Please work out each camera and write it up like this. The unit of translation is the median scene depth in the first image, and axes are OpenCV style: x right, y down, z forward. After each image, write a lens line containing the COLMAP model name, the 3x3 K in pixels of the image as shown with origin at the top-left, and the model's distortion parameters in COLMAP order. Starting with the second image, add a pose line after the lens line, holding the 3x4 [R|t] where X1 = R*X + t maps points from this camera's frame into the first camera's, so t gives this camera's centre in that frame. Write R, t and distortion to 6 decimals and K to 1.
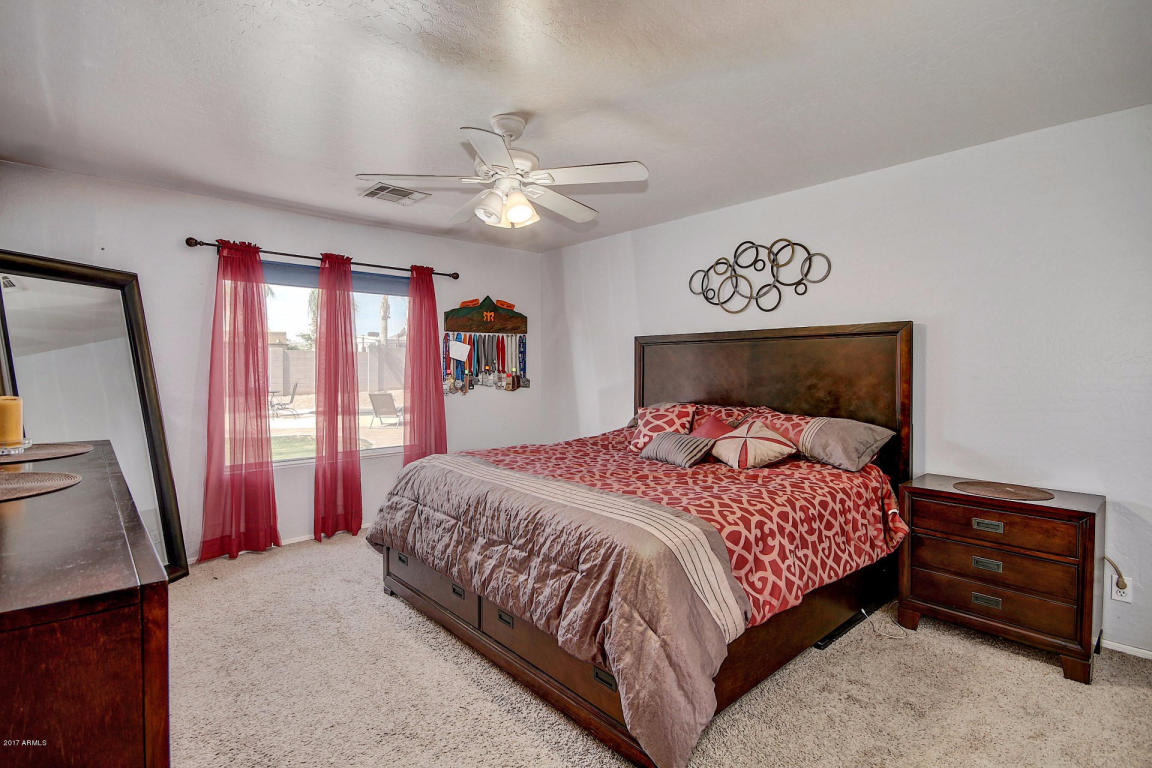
lens RADIAL K [[545.9, 0, 583.1], [0, 545.9, 377.2], [0, 0, 1]] dist [-0.001659, 0.000276]
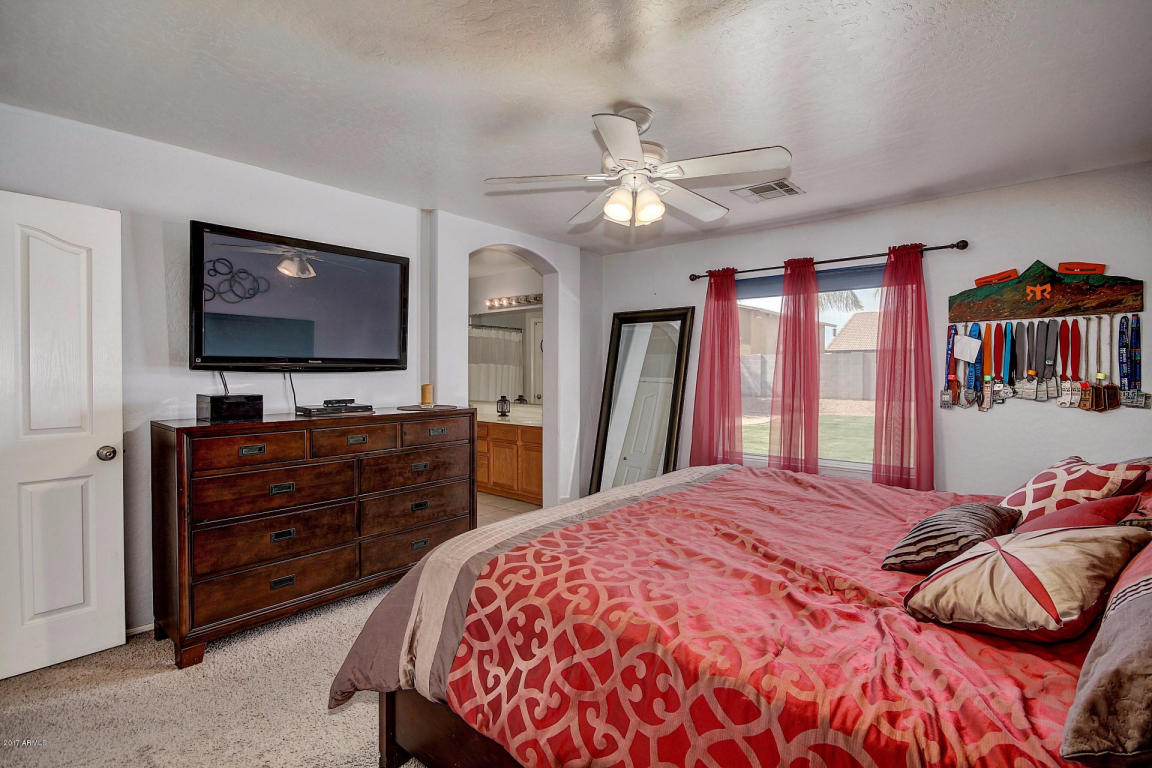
lens RADIAL K [[545.9, 0, 583.1], [0, 545.9, 377.2], [0, 0, 1]] dist [-0.001659, 0.000276]
pose [[0.125216, 0.012486, -0.992051, 0.417646], [-0.018273, 0.999780, 0.010277, -0.009114], [0.991961, 0.016841, 0.125417, 0.412740]]
